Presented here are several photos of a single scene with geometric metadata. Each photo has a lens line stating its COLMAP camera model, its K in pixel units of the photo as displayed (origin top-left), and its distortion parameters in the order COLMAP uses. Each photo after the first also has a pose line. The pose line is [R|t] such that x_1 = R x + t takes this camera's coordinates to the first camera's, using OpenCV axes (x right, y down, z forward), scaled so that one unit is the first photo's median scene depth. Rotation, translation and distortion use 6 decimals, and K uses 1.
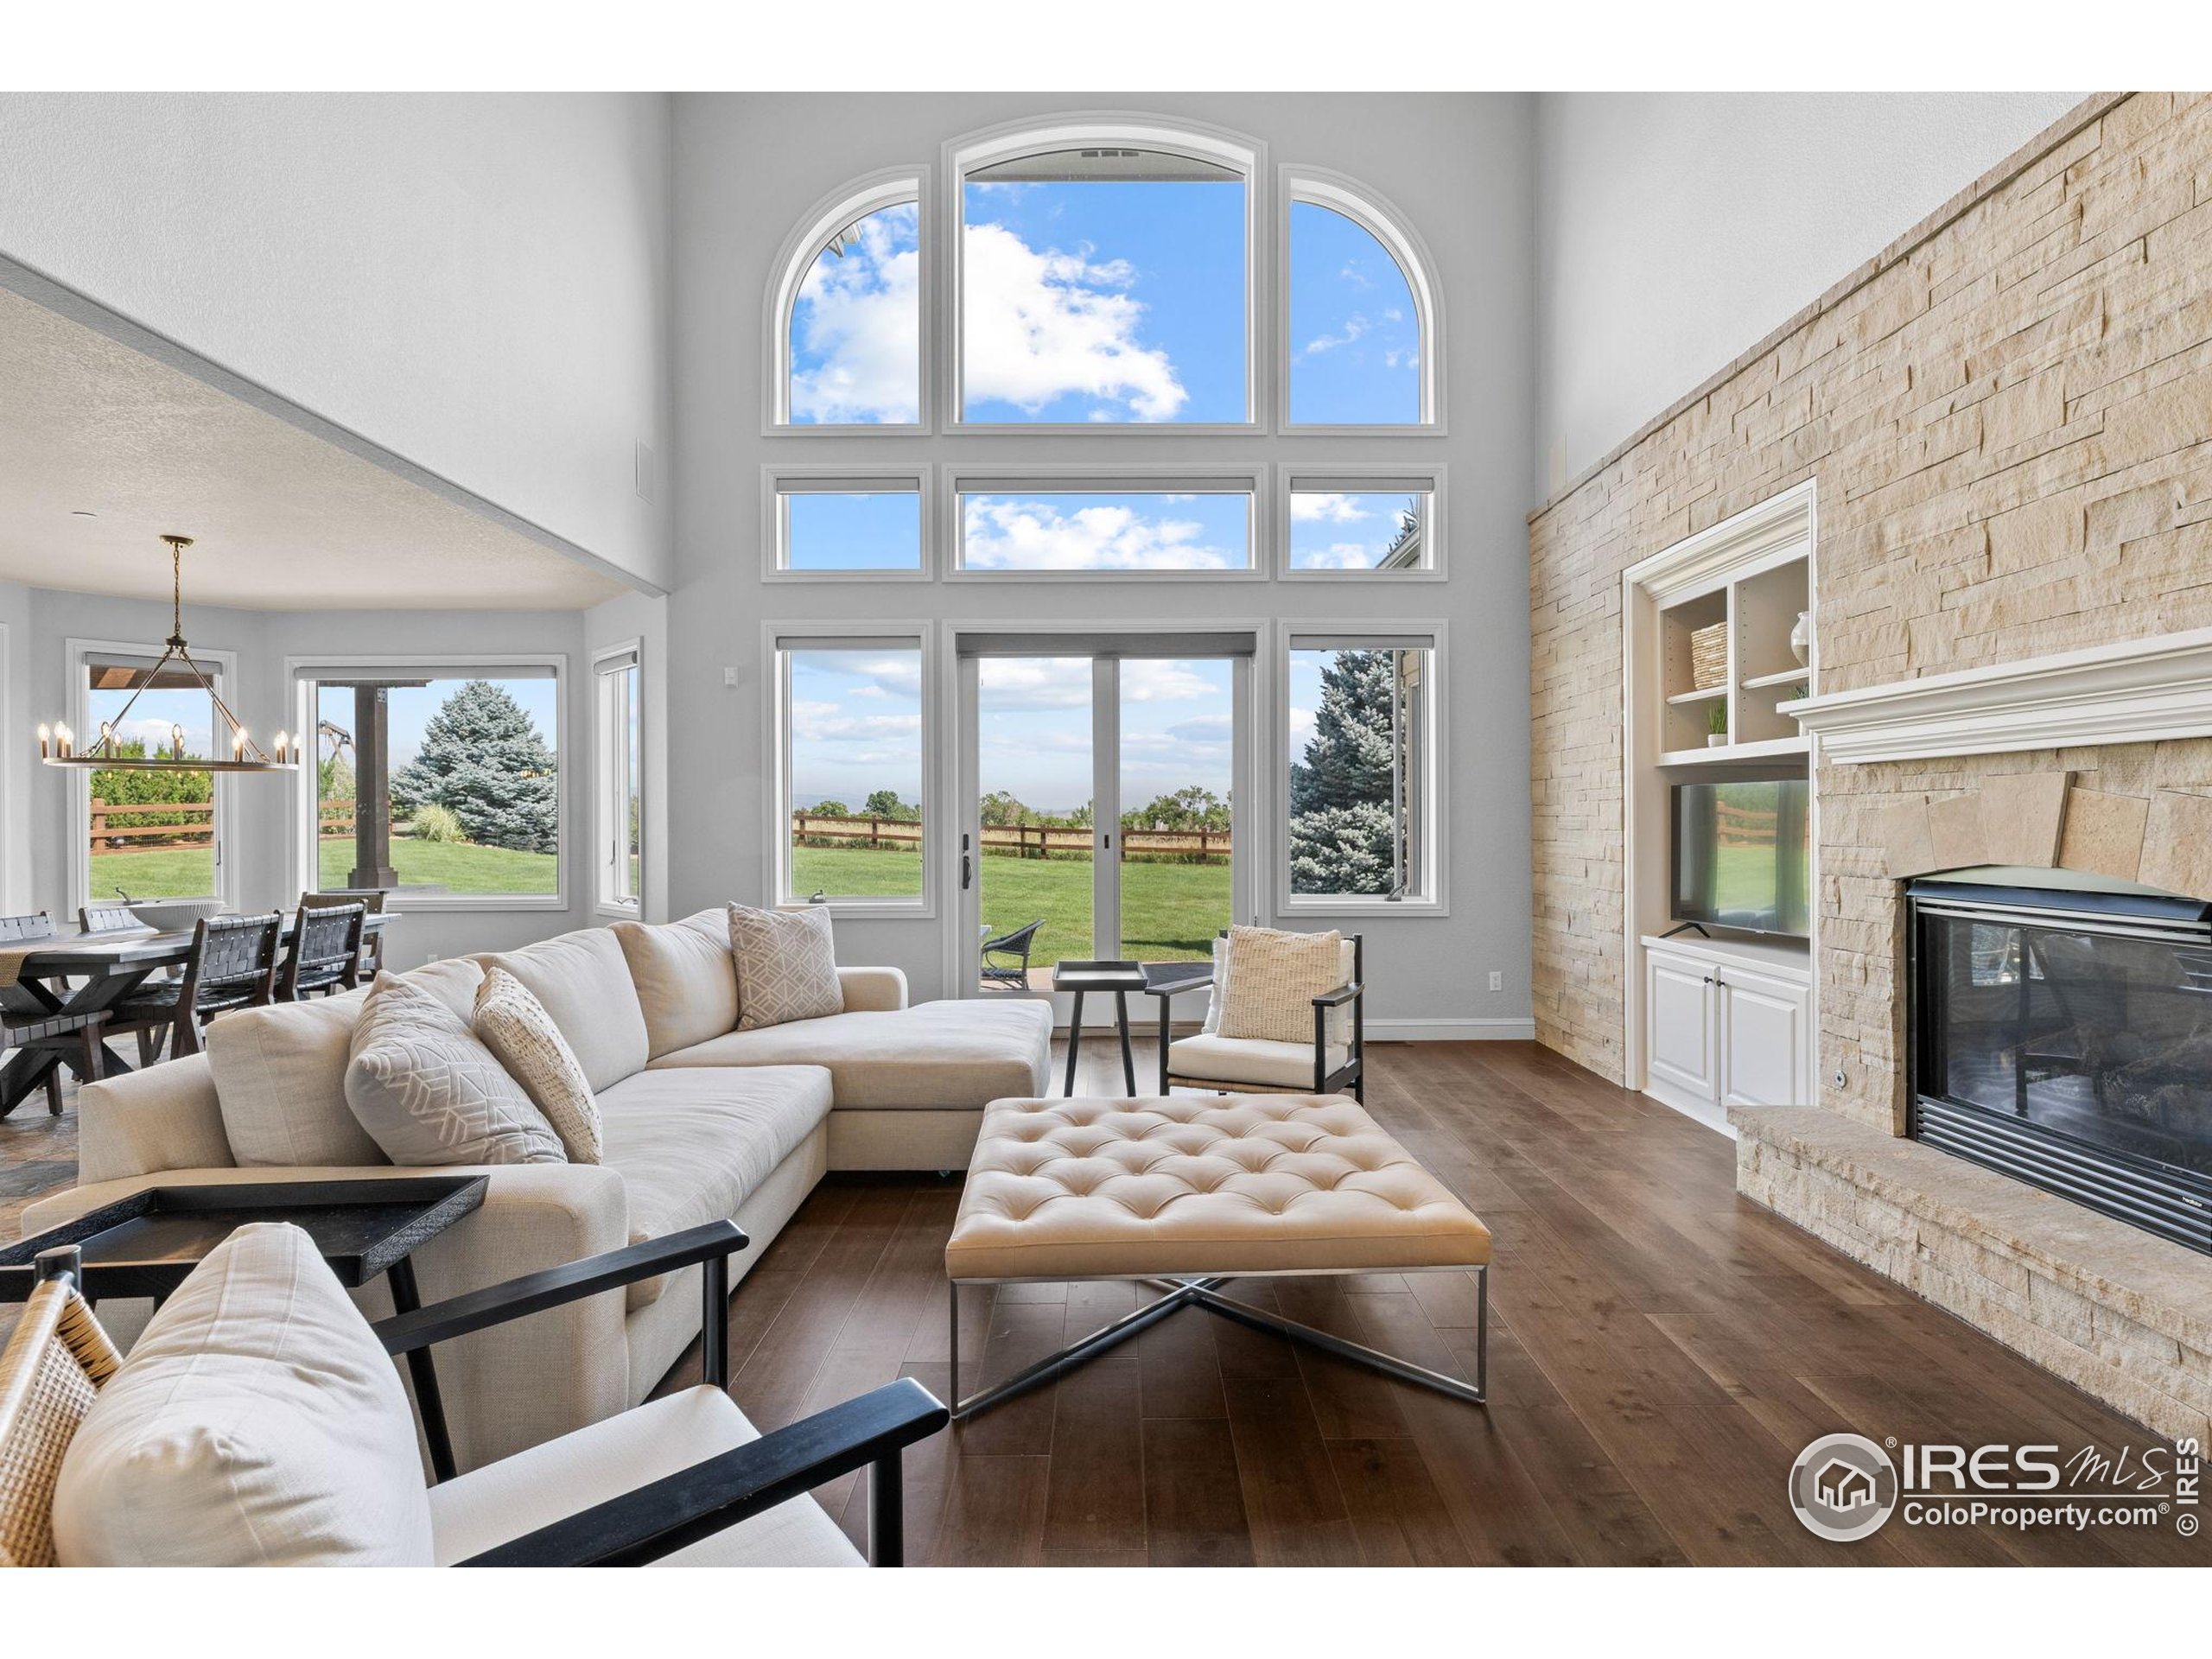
lens RADIAL K [[1088.8, 0, 1106.0], [0, 1088.8, 829.5], [0, 0, 1]] dist [-0.003743, 0.001318]
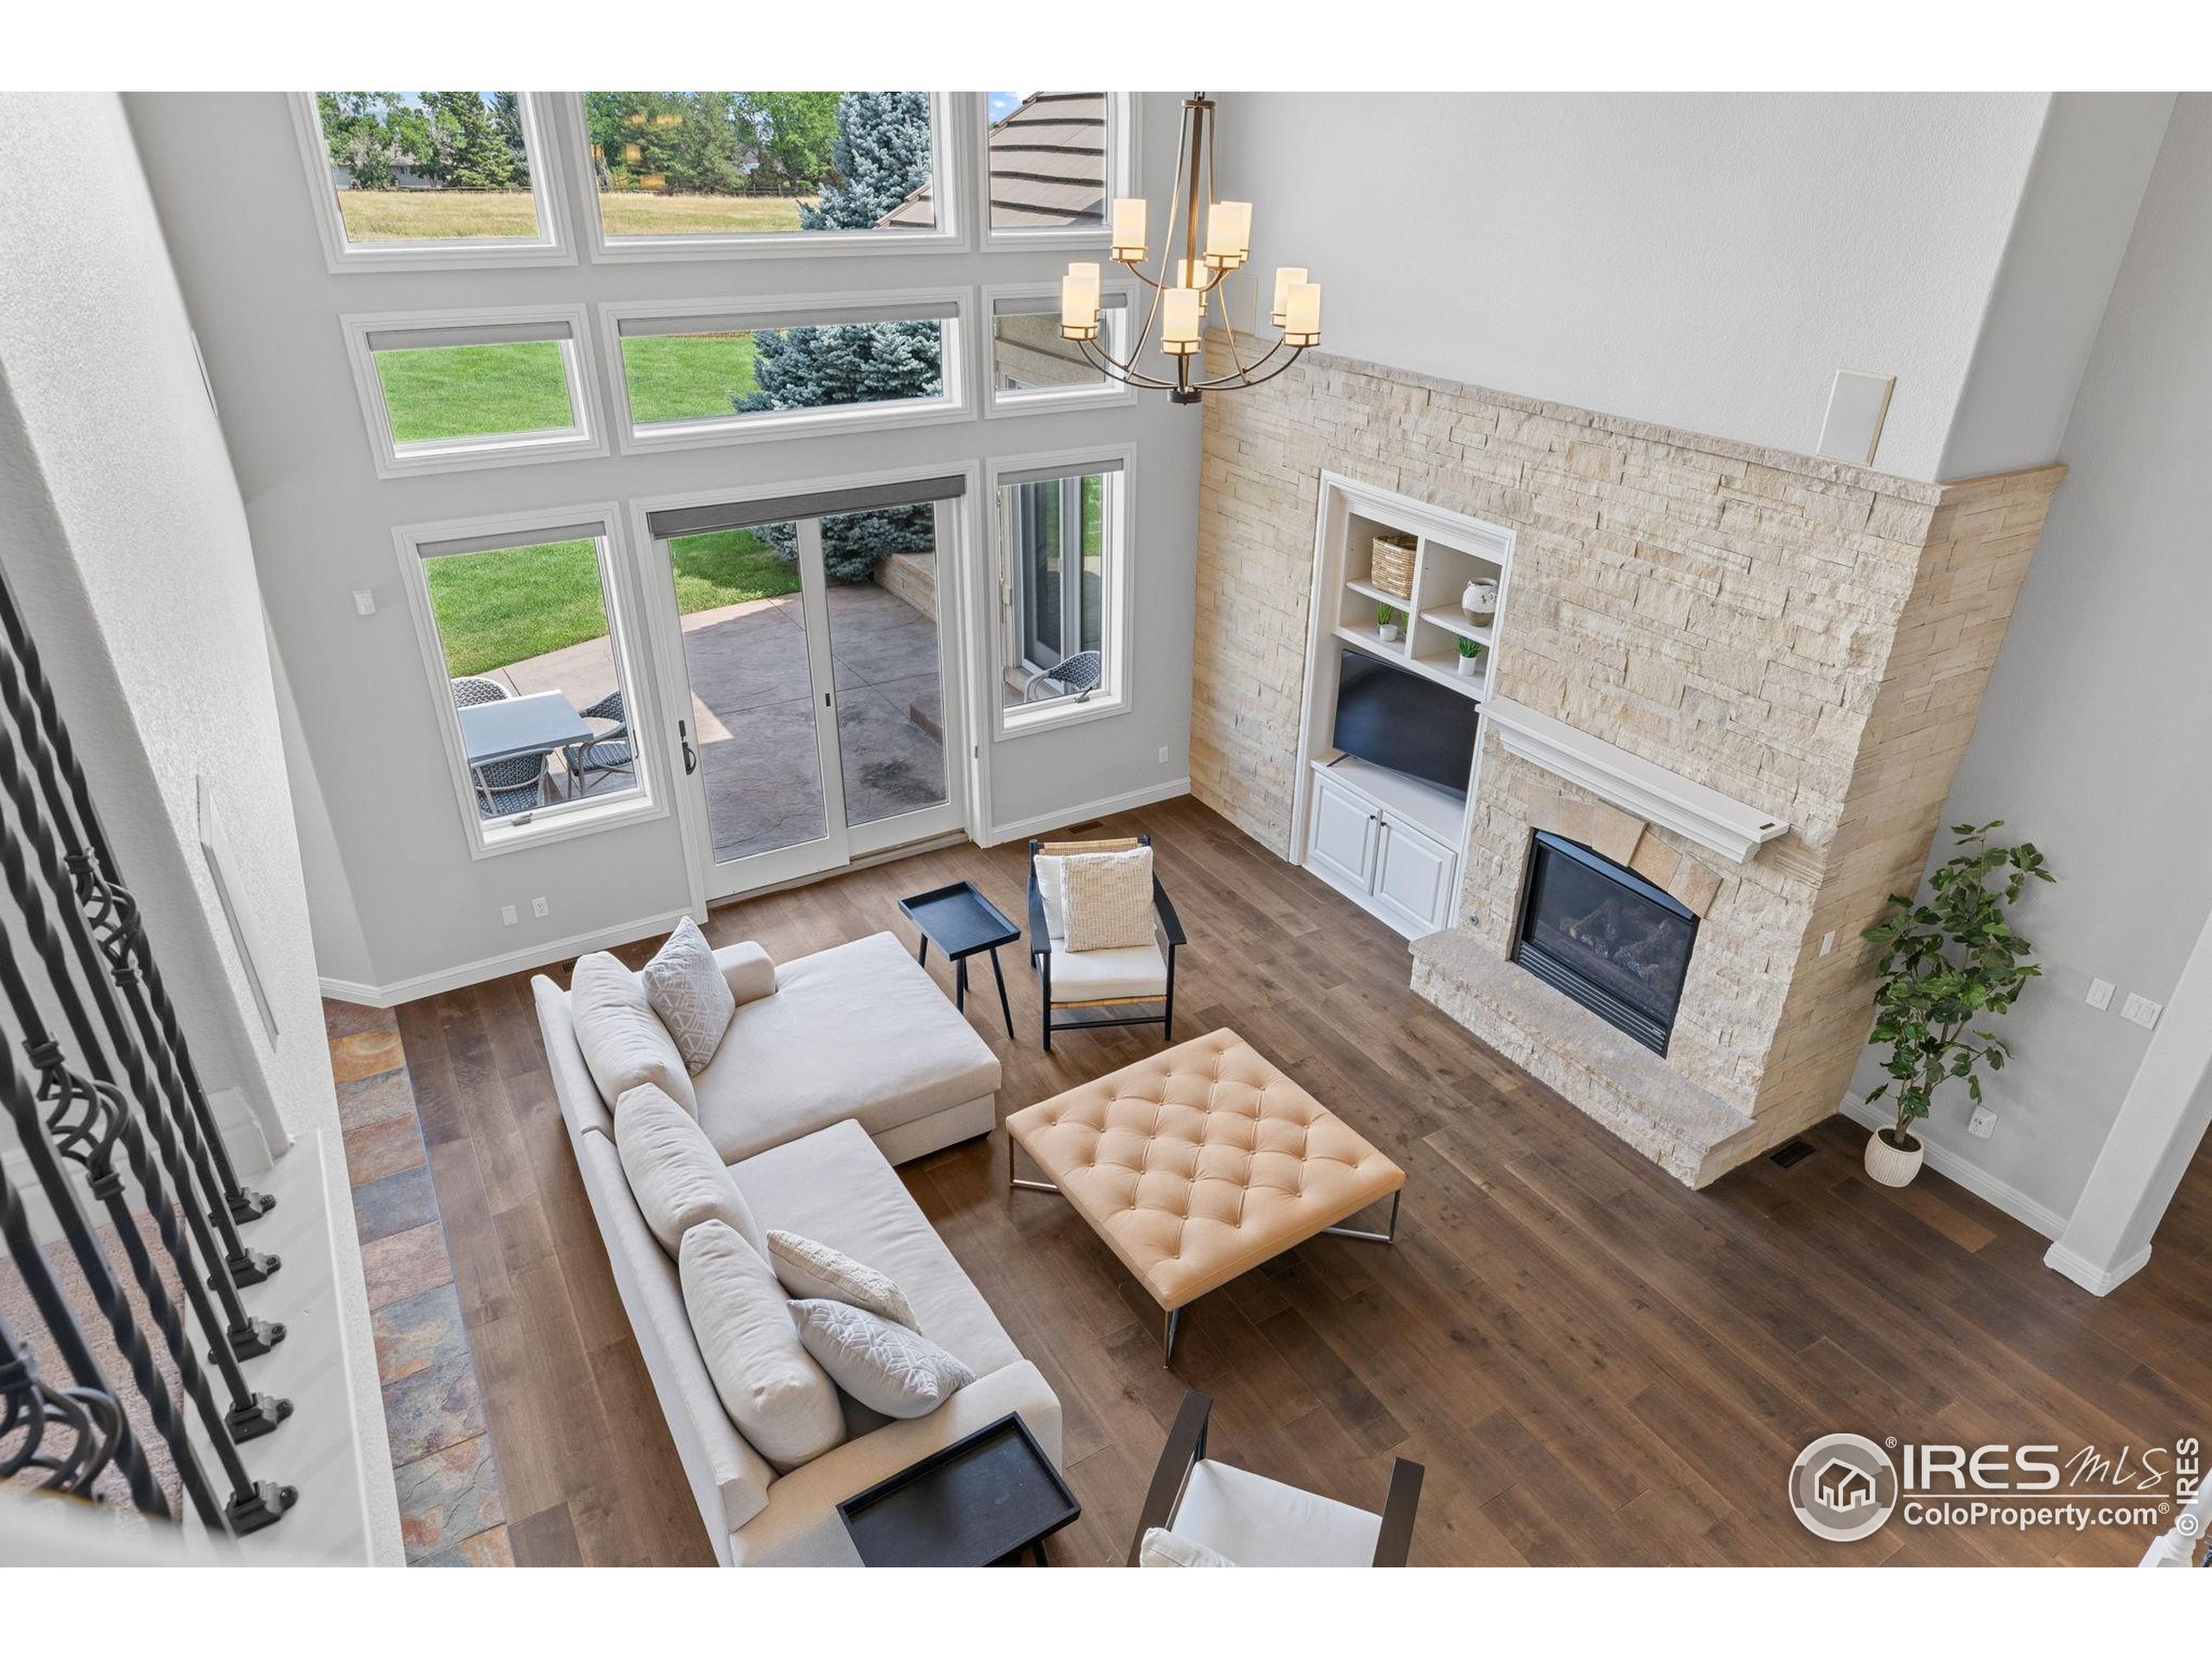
lens RADIAL K [[1345.1, 0, 1106.0], [0, 1345.1, 829.5], [0, 0, 1]] dist [0.000457, 0.000153]
pose [[0.853412, -0.234280, 0.465619, -0.390983], [-0.010513, 0.885378, 0.464754, -0.467146], [-0.521132, -0.401521, 0.753129, -0.084136]]
